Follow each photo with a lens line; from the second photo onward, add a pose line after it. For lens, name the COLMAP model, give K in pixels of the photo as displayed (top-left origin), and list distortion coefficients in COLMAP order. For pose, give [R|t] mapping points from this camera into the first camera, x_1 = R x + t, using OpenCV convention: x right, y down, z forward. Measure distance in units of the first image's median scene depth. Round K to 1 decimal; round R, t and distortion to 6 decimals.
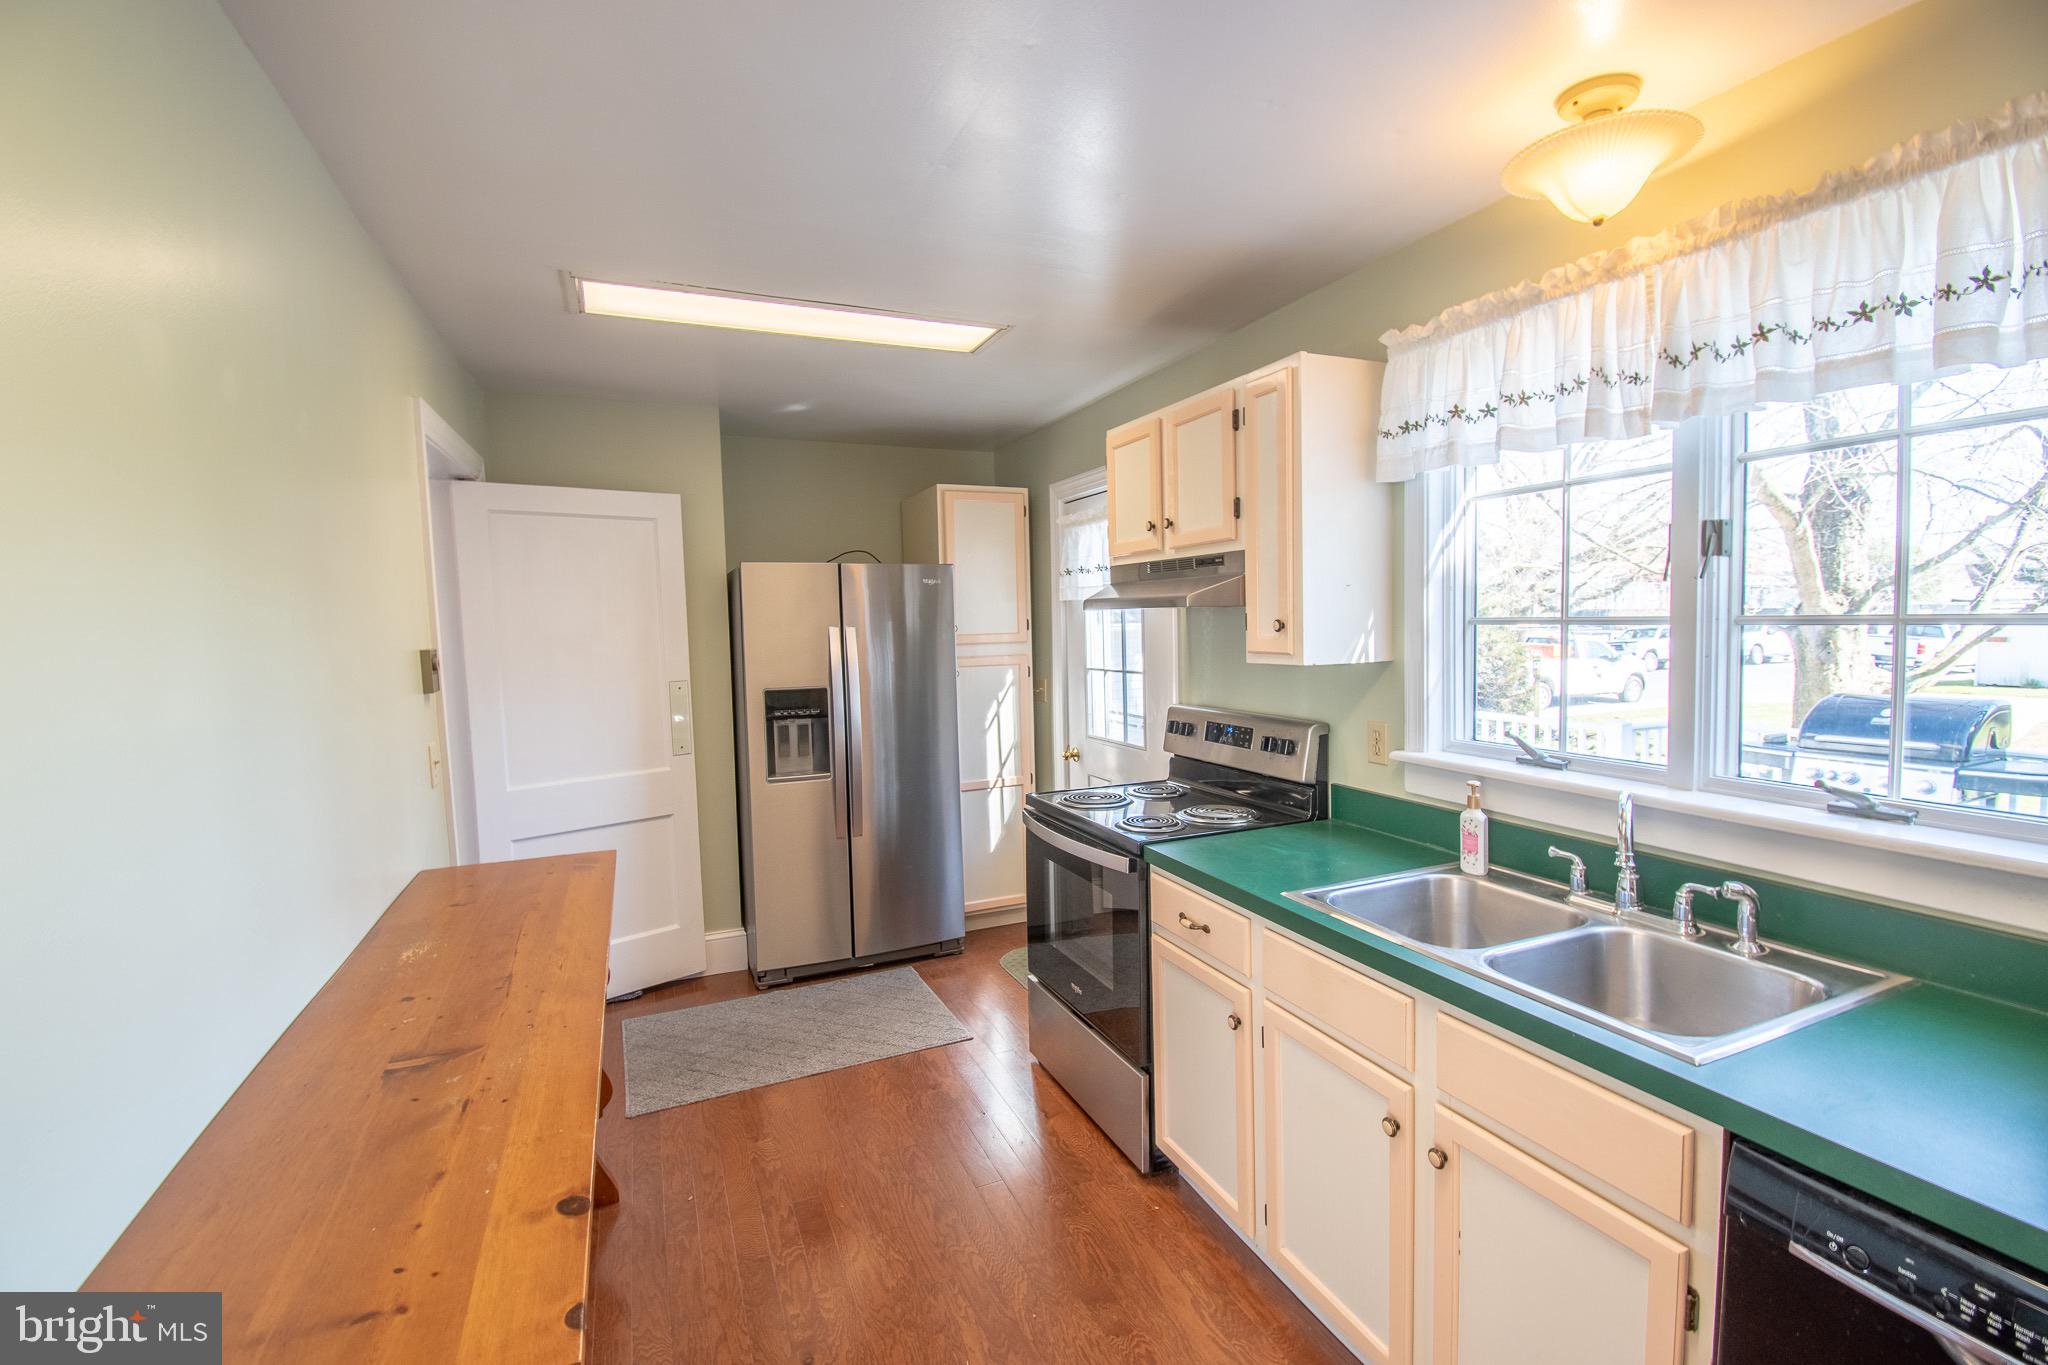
lens RADIAL K [[914.3, 0, 1026.3], [0, 914.3, 671.3], [0, 0, 1]] dist [0.009977, -0.018255]
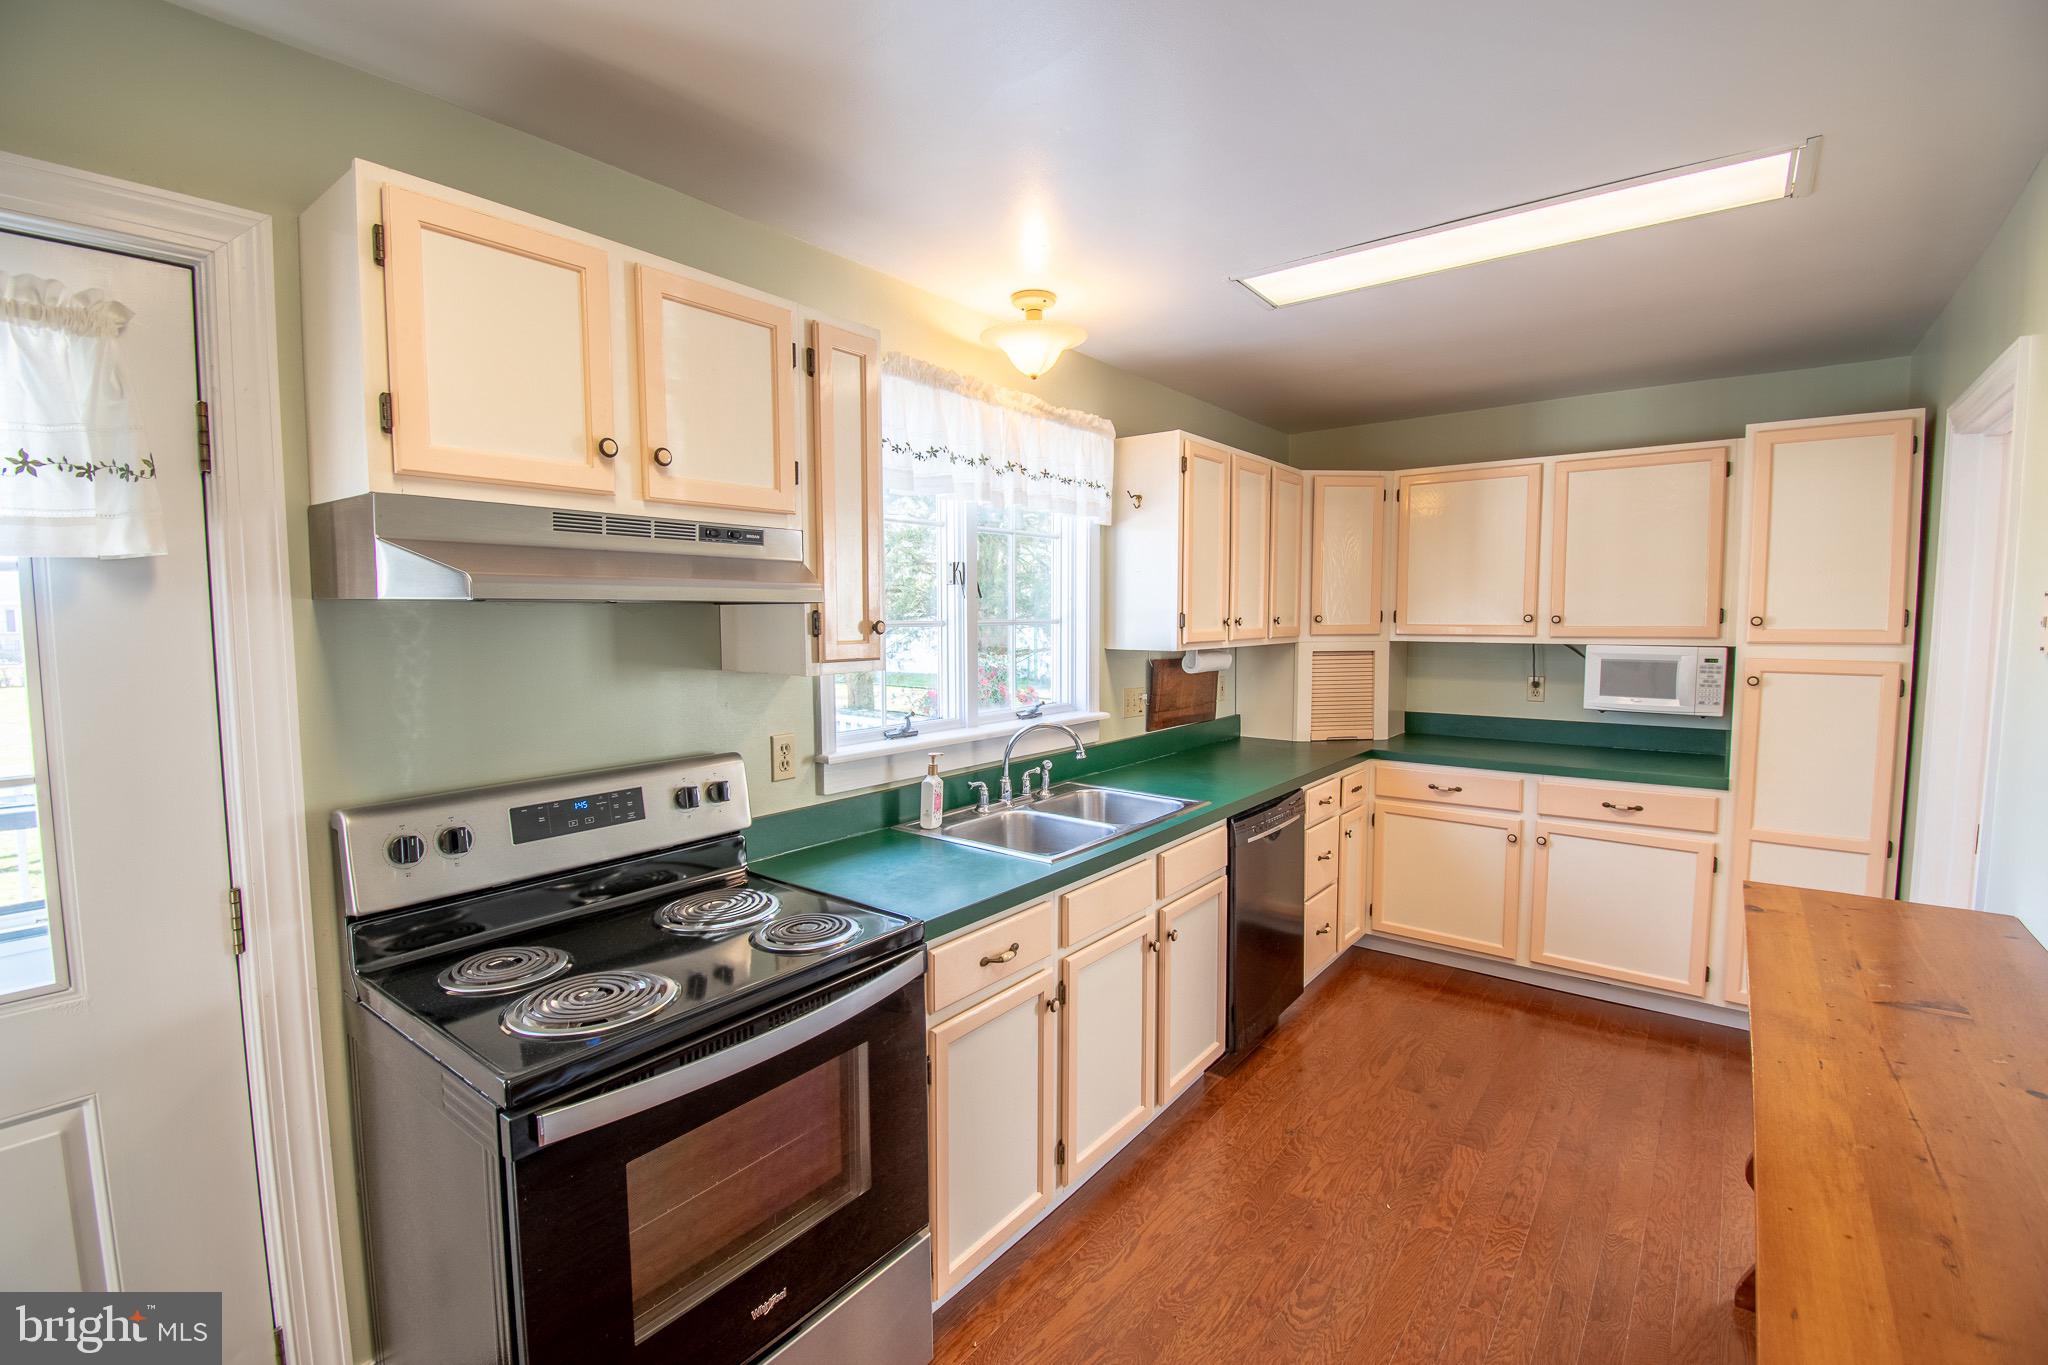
lens RADIAL K [[914.3, 0, 1020.9], [0, 914.3, 696.4], [0, 0, 1]] dist [0.009977, -0.018255]
pose [[-0.487005, -0.056873, 0.871545, -0.696073], [0.064063, 0.992864, 0.100587, -0.078512], [-0.871046, 0.104820, -0.479886, 1.608199]]
